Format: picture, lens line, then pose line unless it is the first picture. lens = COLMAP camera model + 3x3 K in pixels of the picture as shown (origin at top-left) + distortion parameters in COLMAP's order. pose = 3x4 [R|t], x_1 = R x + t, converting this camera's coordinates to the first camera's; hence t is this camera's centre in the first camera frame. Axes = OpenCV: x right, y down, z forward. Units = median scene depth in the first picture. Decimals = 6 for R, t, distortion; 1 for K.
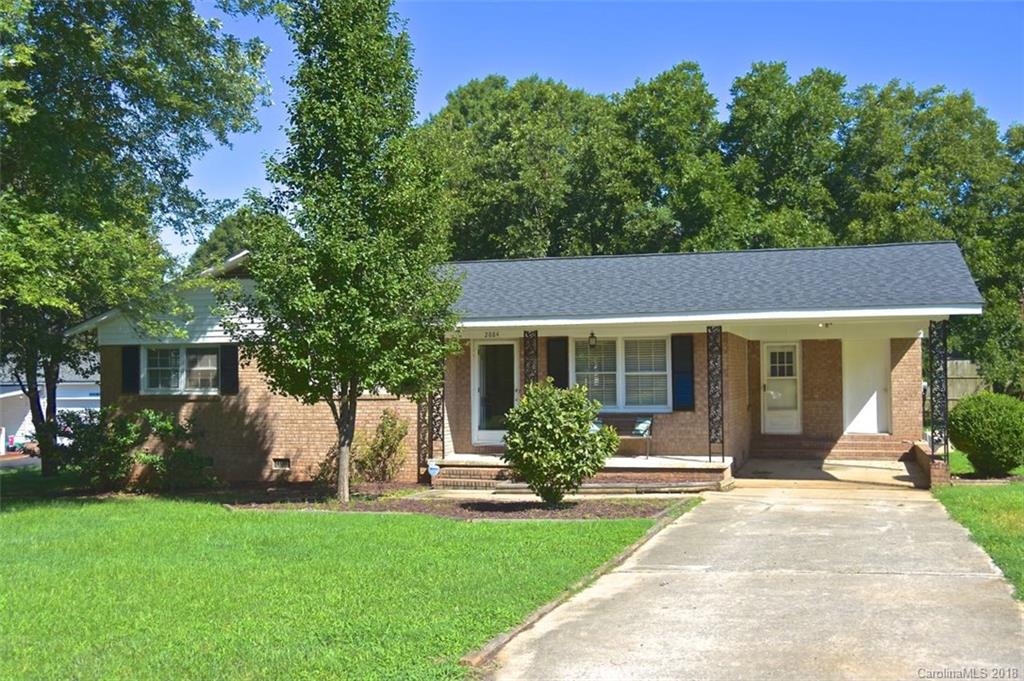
lens RADIAL K [[1041.4, 0, 510.2], [0, 1041.4, 342.8], [0, 0, 1]] dist [-0.016461, 0.000000]
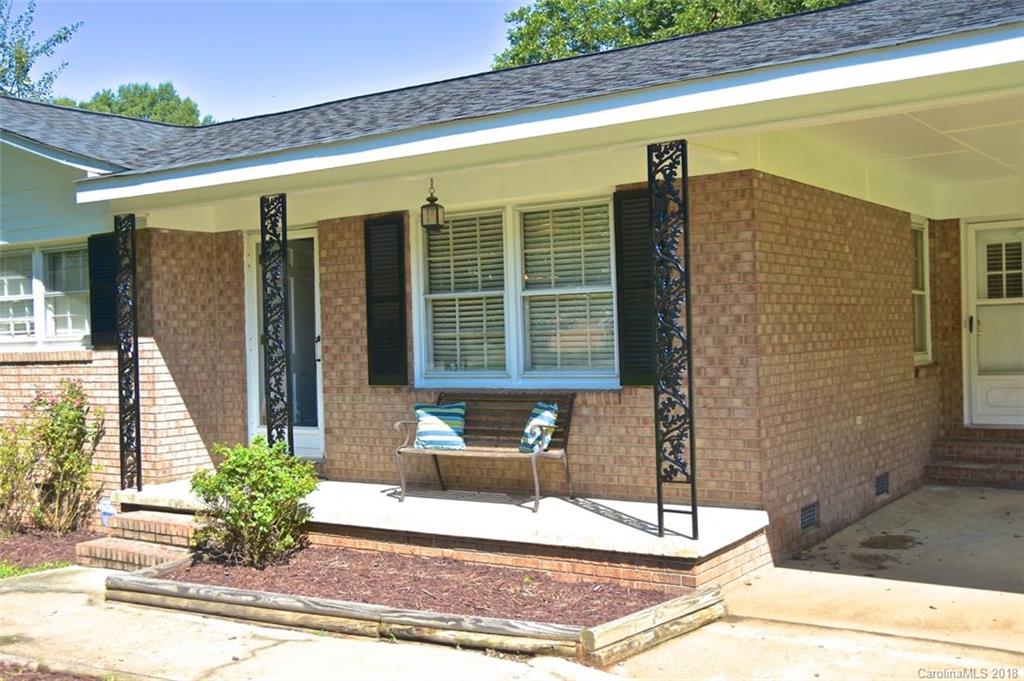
lens RADIAL K [[1083.8, 0, 515.5], [0, 1083.8, 338.1], [0, 0, 1]] dist [-0.004166, 0.000000]
pose [[0.953937, -0.017022, -0.299525, 0.238696], [0.029546, 0.998866, 0.037331, 0.031679], [0.298550, -0.044461, 0.953358, 0.602131]]
